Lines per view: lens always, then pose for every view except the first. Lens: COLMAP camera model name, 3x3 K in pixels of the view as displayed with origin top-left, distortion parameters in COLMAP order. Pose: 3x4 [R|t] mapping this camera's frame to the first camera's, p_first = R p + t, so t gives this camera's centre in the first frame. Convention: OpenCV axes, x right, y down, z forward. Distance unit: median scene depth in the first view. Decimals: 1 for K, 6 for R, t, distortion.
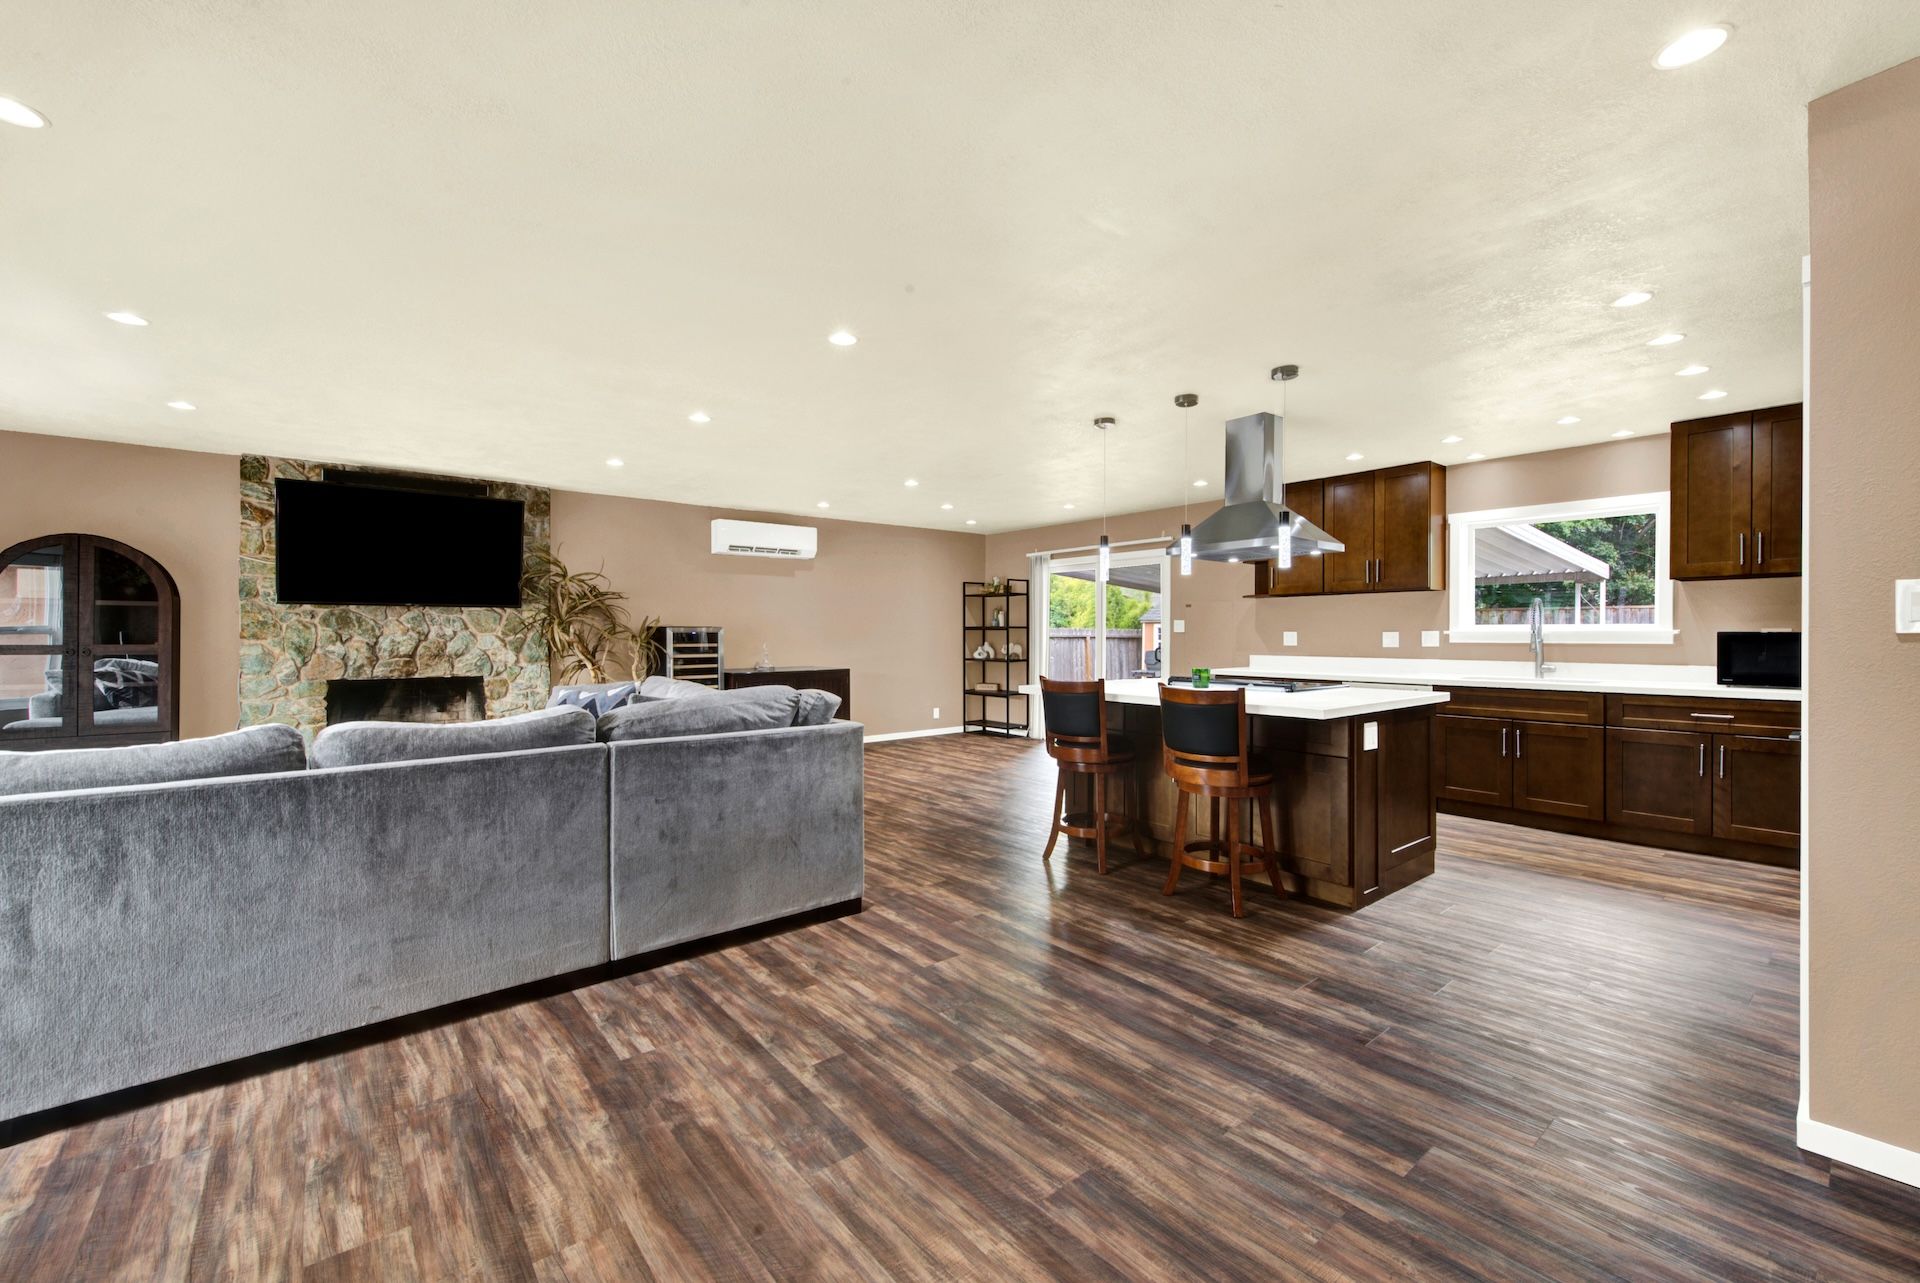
lens RADIAL K [[779.5, 0, 971.0], [0, 779.5, 636.4], [0, 0, 1]] dist [0.004620, -0.002886]
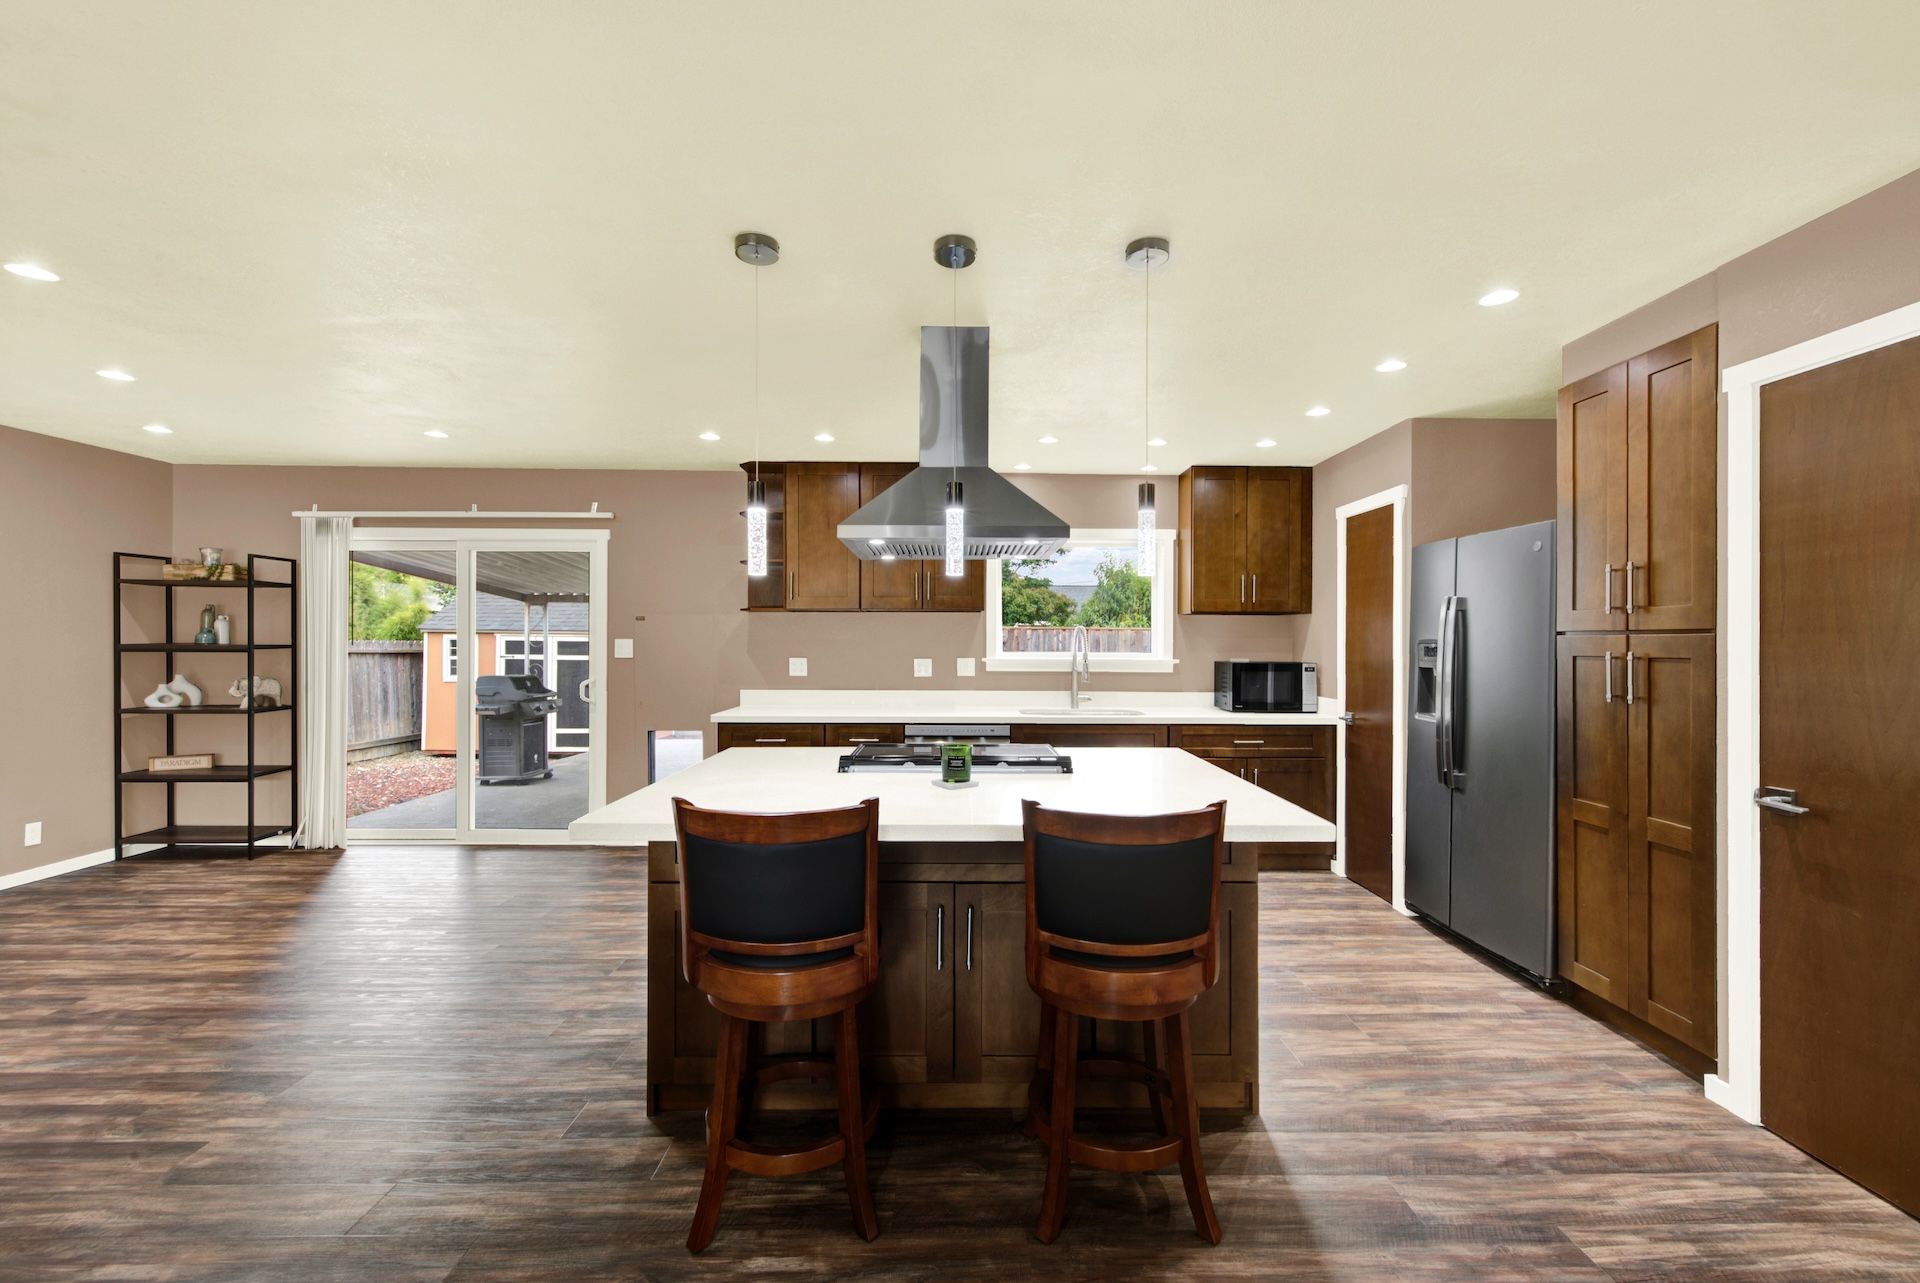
lens RADIAL K [[779.5, 0, 968.4], [0, 779.5, 649.5], [0, 0, 1]] dist [0.004620, -0.002886]
pose [[0.623252, -0.003676, 0.782013, -0.098418], [-0.002383, 0.999975, 0.006599, -0.023246], [-0.782018, -0.005977, 0.623228, 0.469192]]
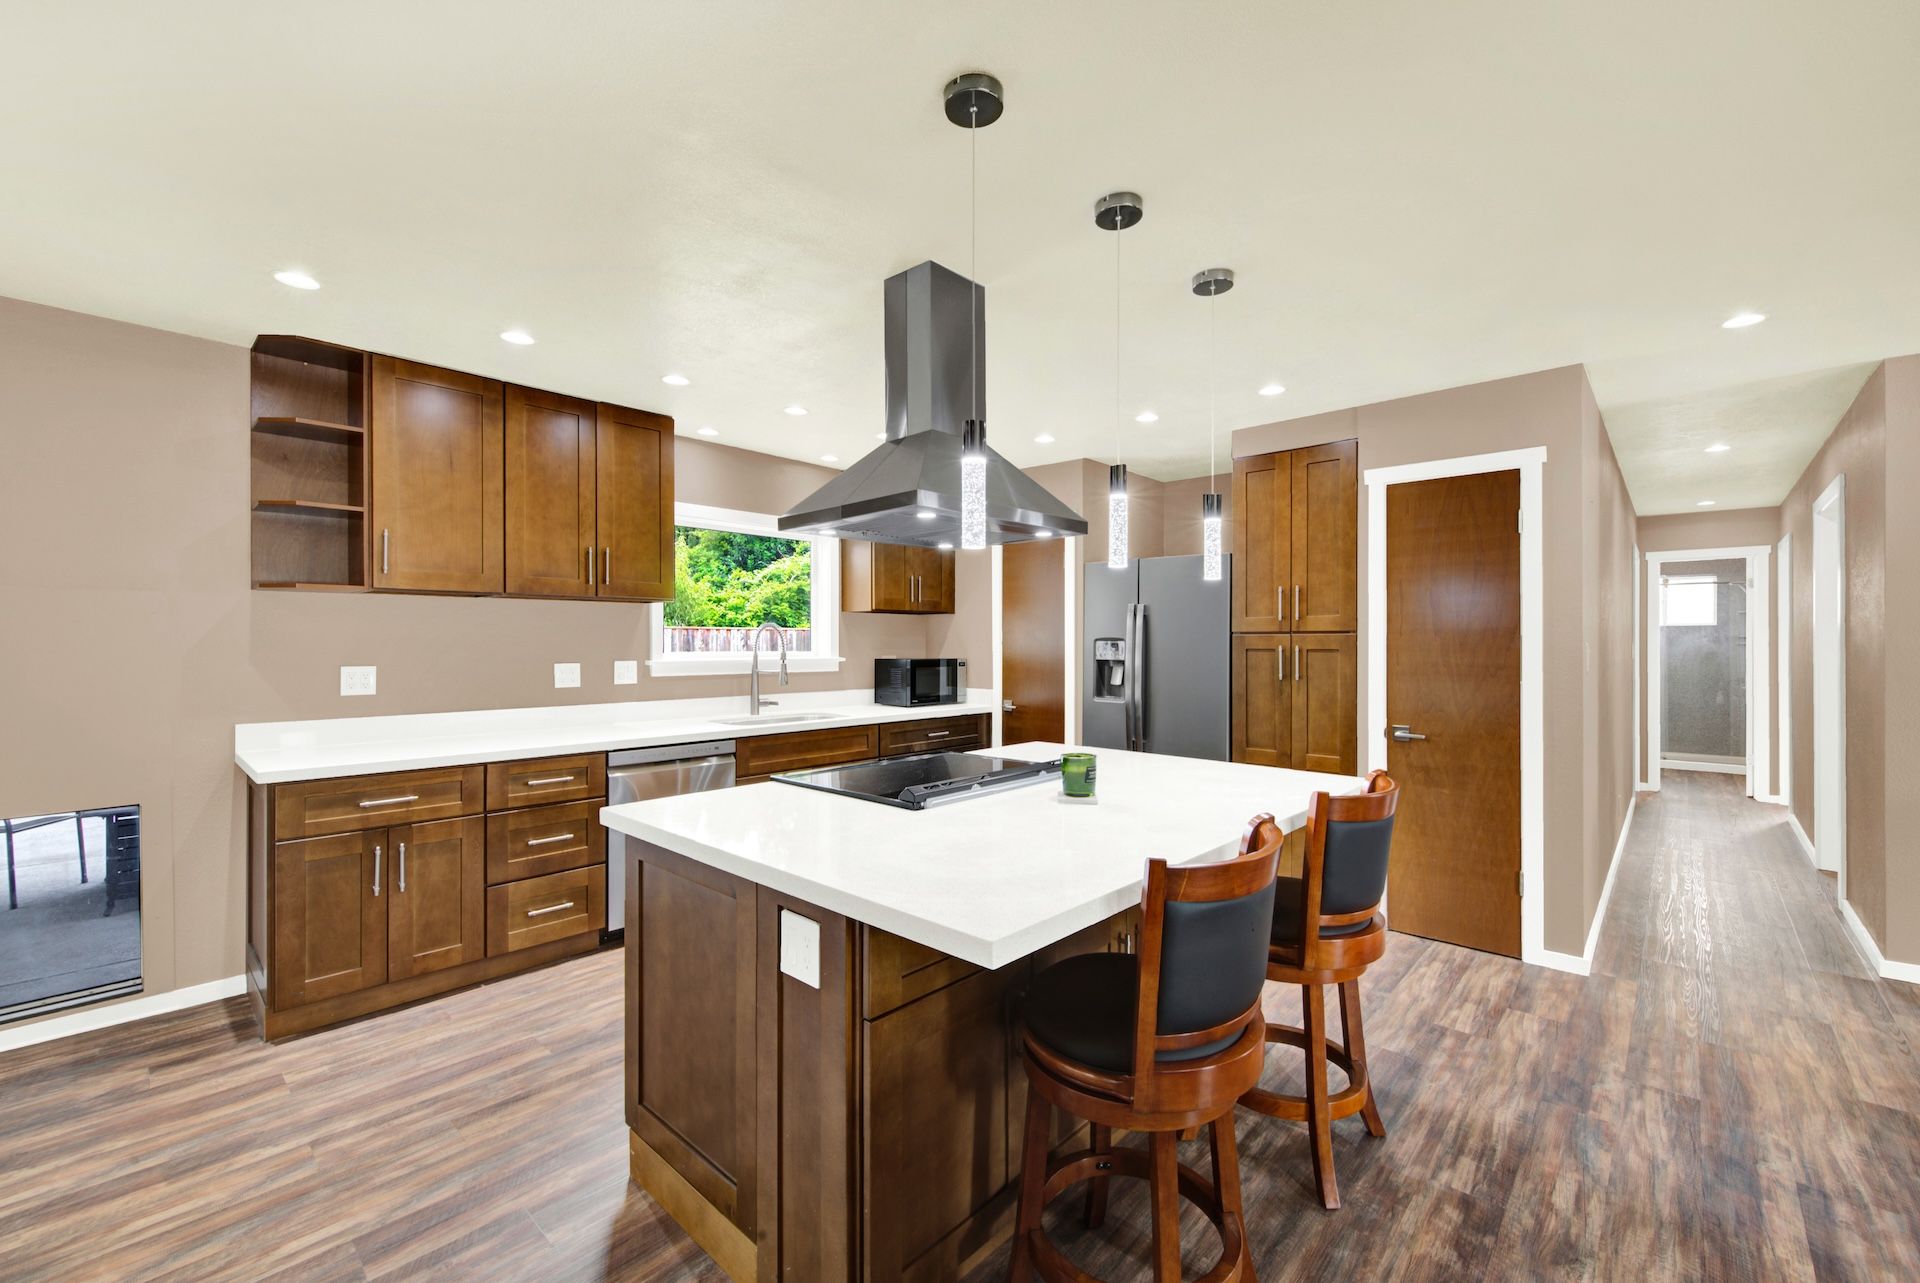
lens RADIAL K [[779.5, 0, 968.6], [0, 779.5, 647.5], [0, 0, 1]] dist [0.004620, -0.002886]
pose [[-0.137568, -0.005468, 0.990477, -0.138018], [0.002373, 0.999980, 0.005850, -0.022774], [-0.990490, 0.003155, -0.137552, 0.826344]]
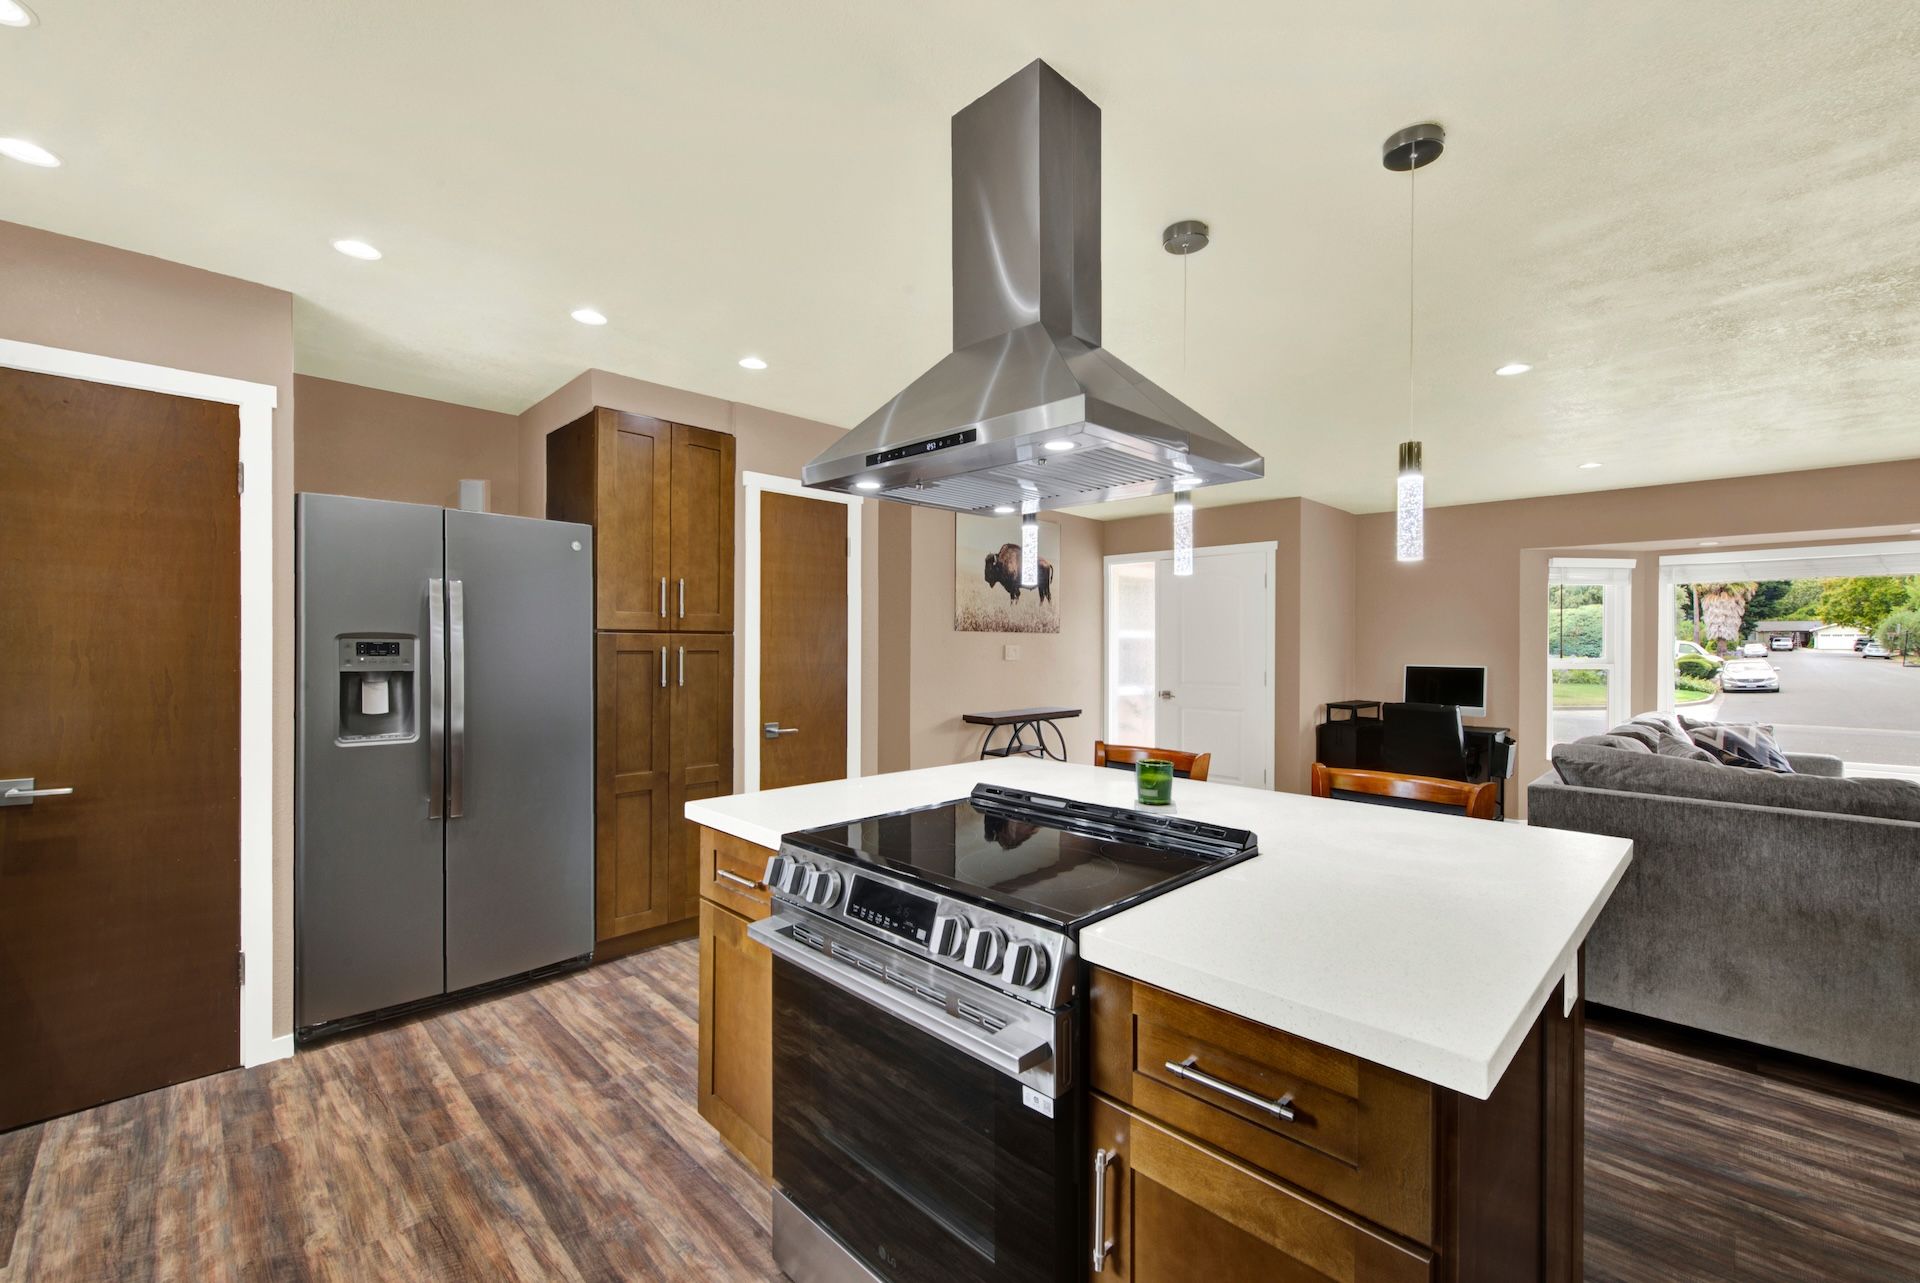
lens RADIAL K [[779.5, 0, 964.2], [0, 779.5, 649.5], [0, 0, 1]] dist [0.004620, -0.002886]
pose [[-0.995807, -0.004693, -0.091363, 0.333070], [-0.005452, 0.999953, 0.008067, -0.023671], [0.091321, 0.008531, -0.995785, 1.068270]]
